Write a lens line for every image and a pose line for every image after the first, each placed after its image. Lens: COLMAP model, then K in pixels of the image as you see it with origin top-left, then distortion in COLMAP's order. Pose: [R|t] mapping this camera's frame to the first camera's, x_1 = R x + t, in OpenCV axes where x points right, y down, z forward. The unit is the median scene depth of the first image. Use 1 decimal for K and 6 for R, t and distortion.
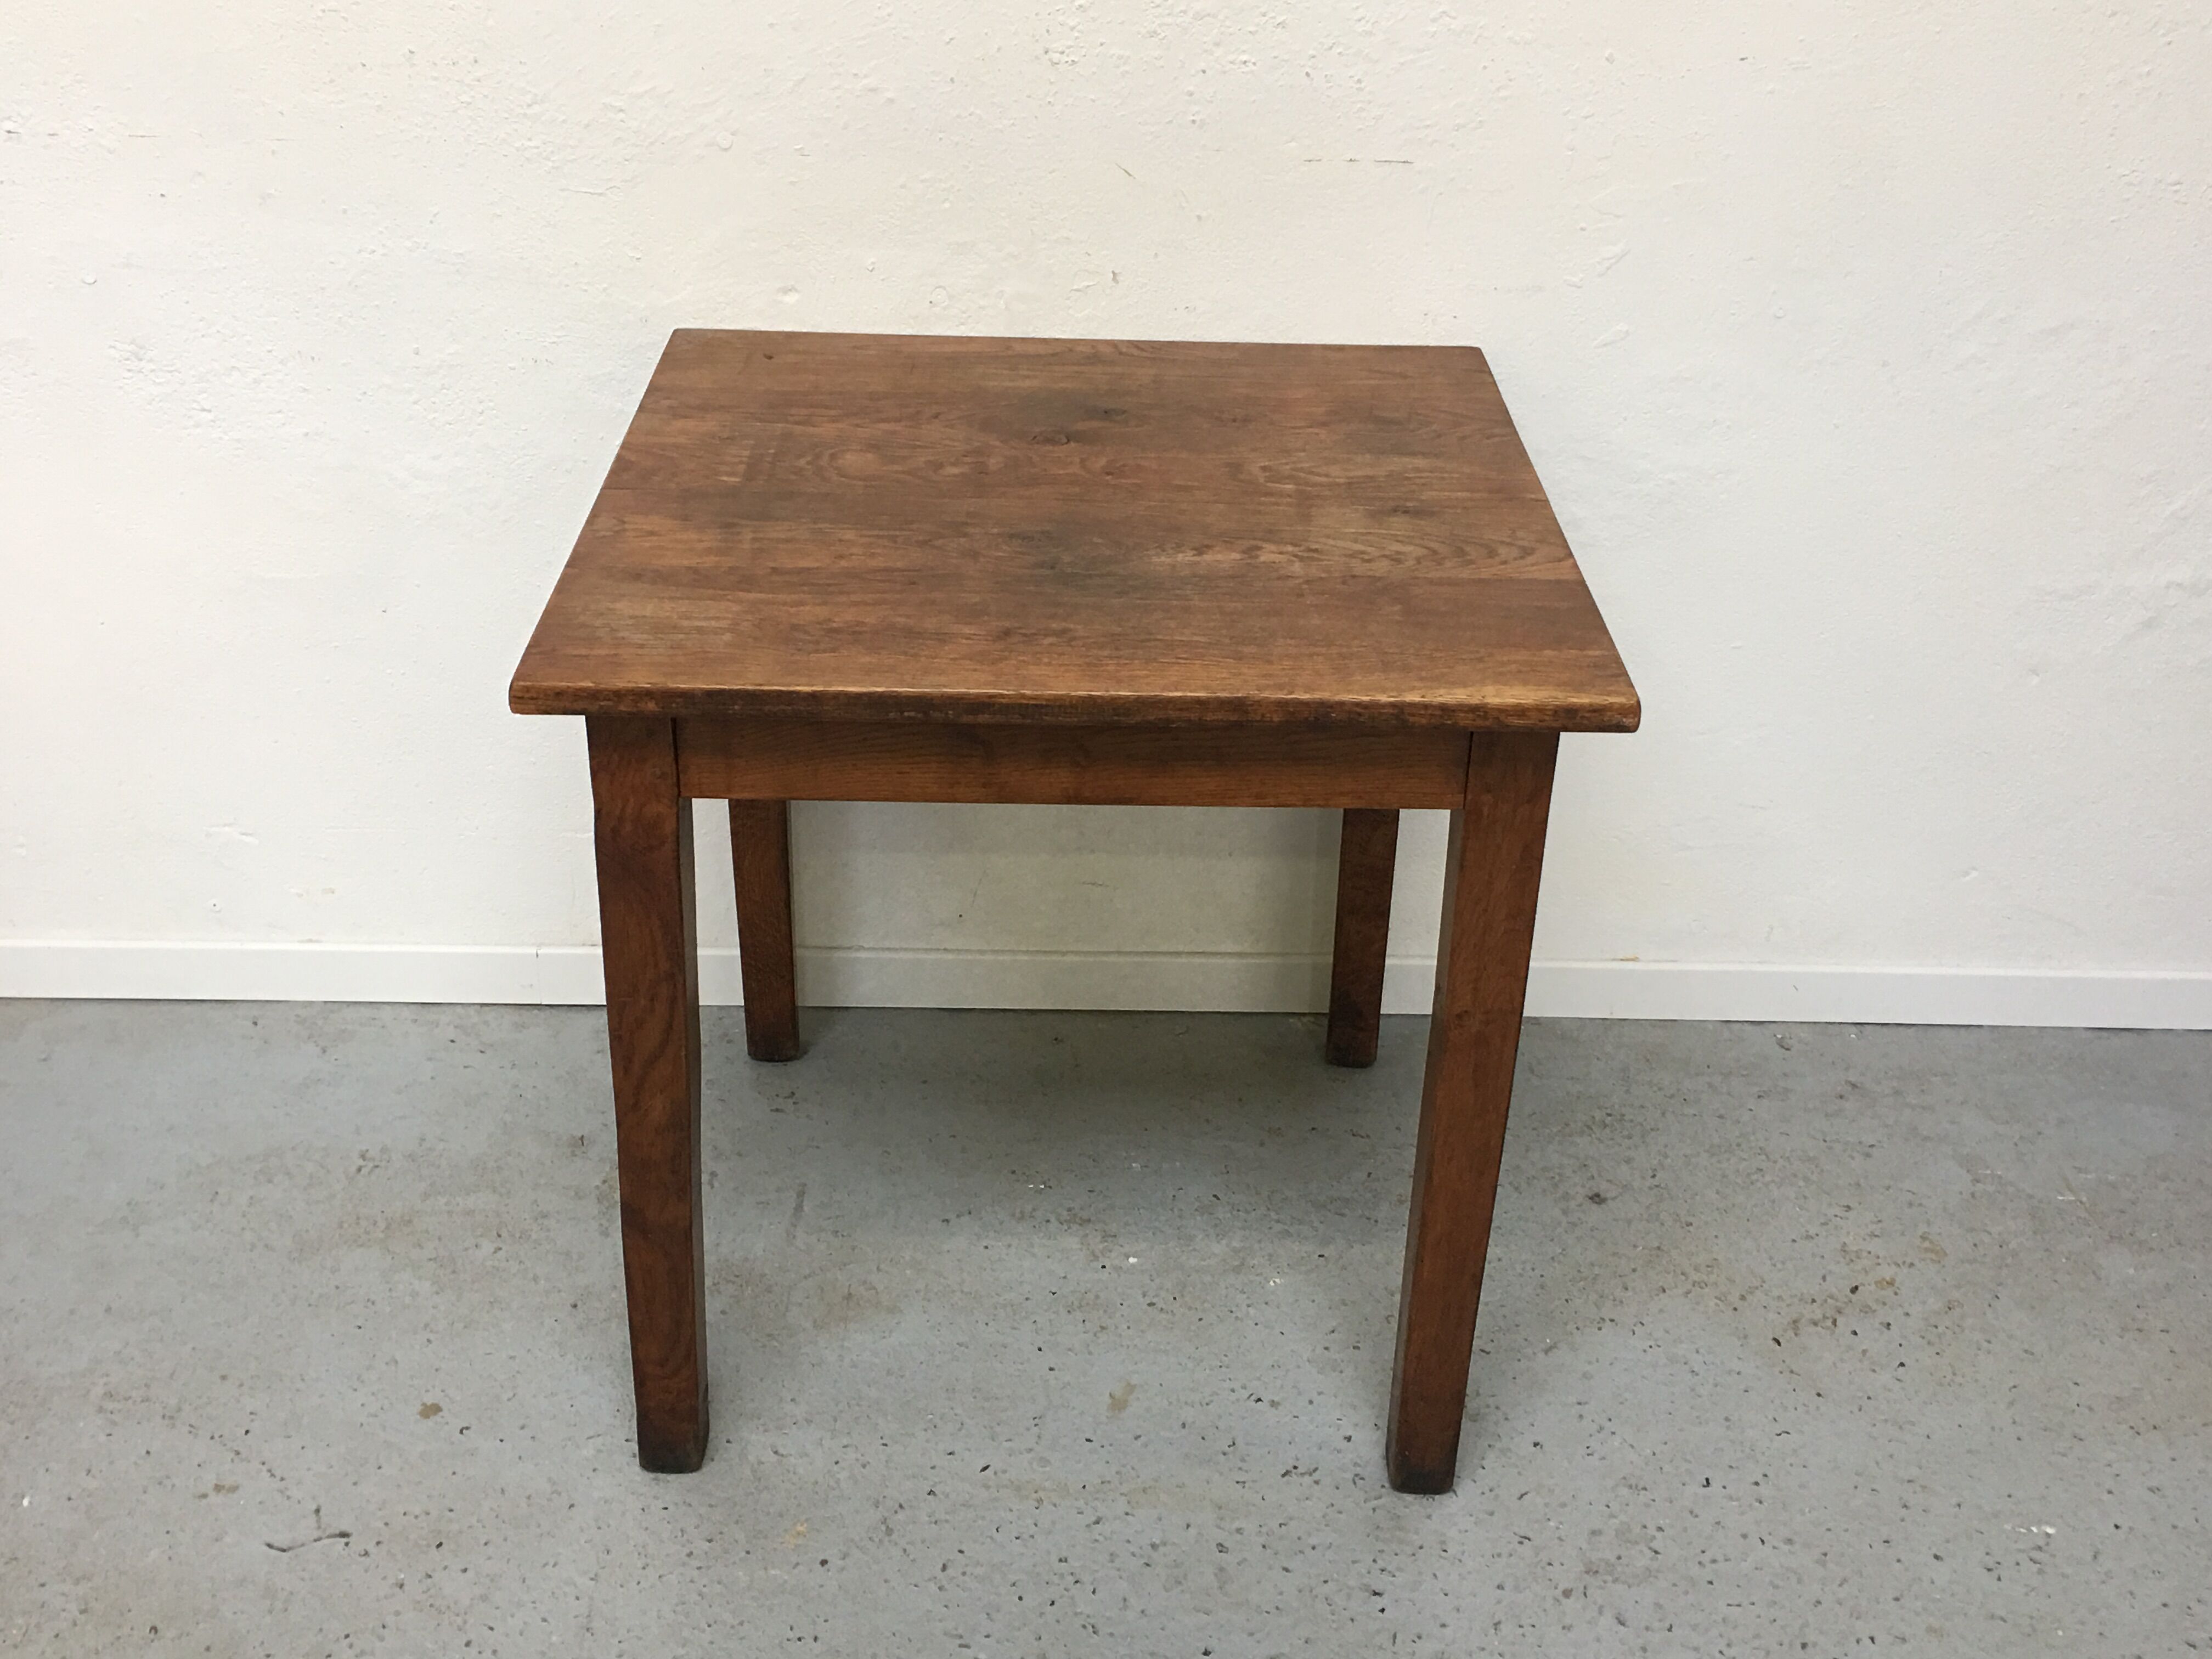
lens RADIAL K [[2444.3, 0, 1104.2], [0, 2444.3, 829.2], [0, 0, 1]] dist [0.065360, 0.000000]
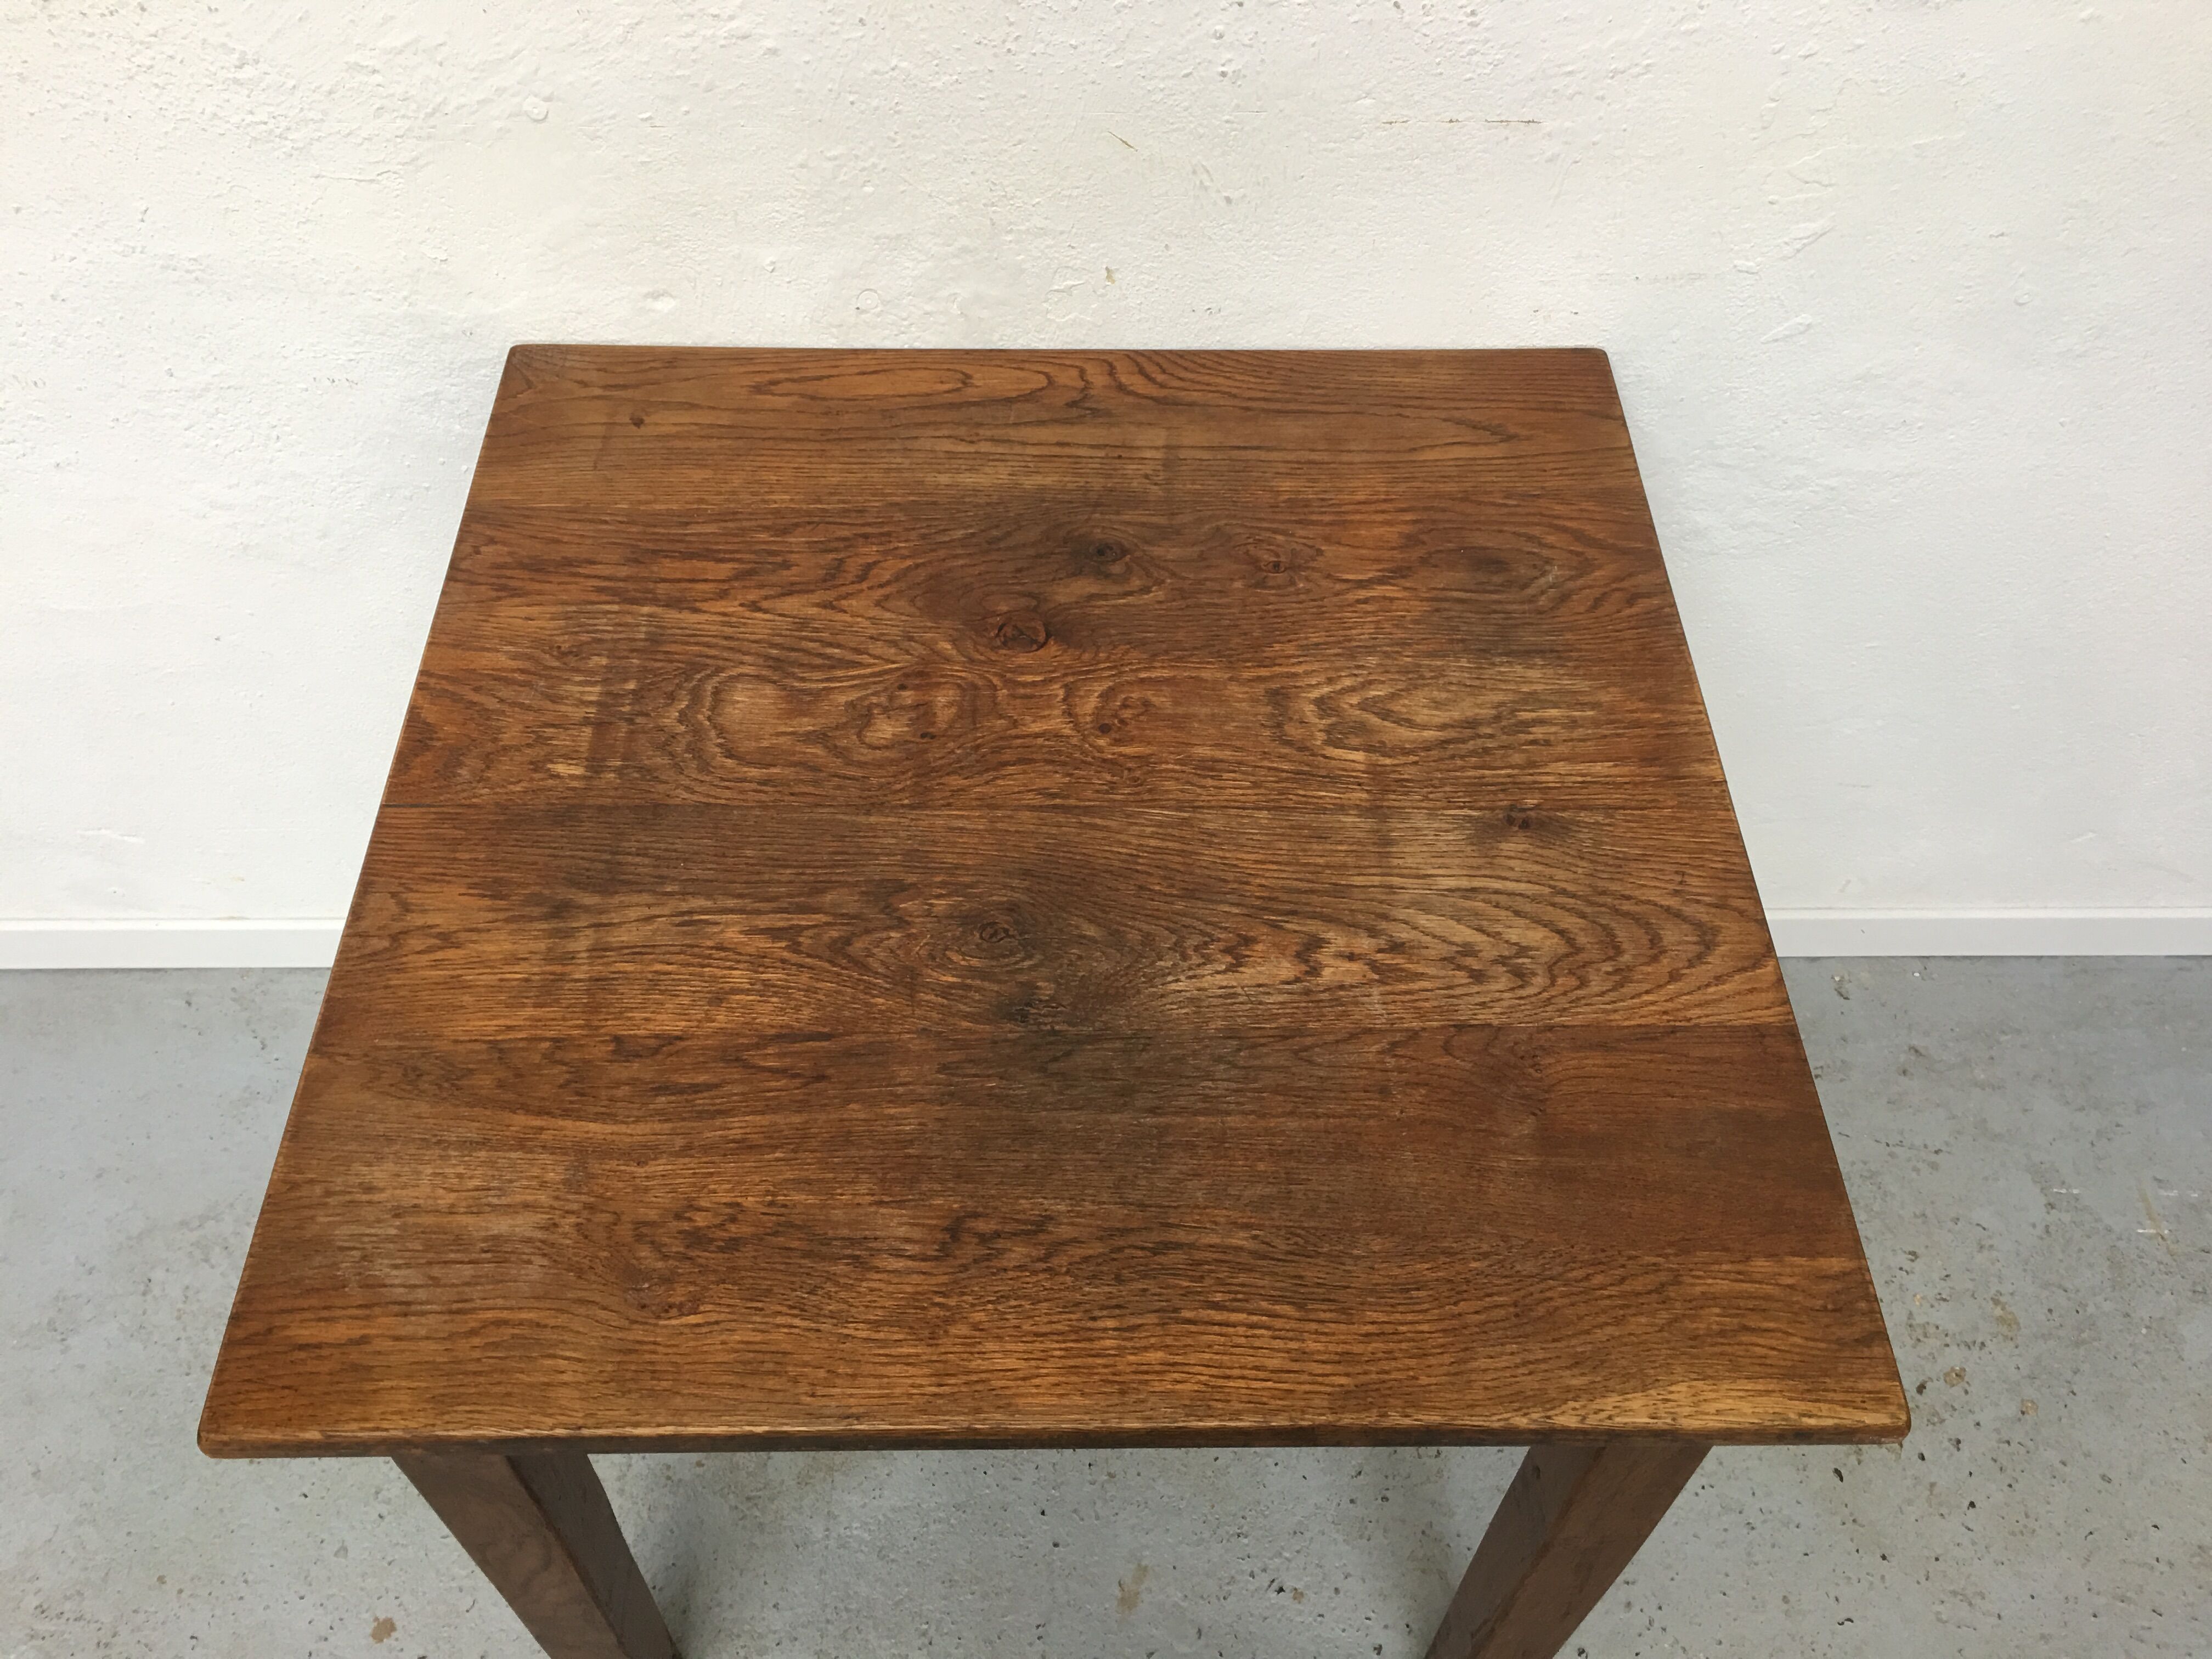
lens RADIAL K [[1865.9, 0, 1104.3], [0, 1865.9, 820.4], [0, 0, 1]] dist [0.078717, -0.100696]
pose [[0.999906, -0.011770, -0.007044, 0.005178], [0.013578, 0.922190, 0.386499, -0.311312], [0.001947, -0.386558, 0.922263, 0.459136]]
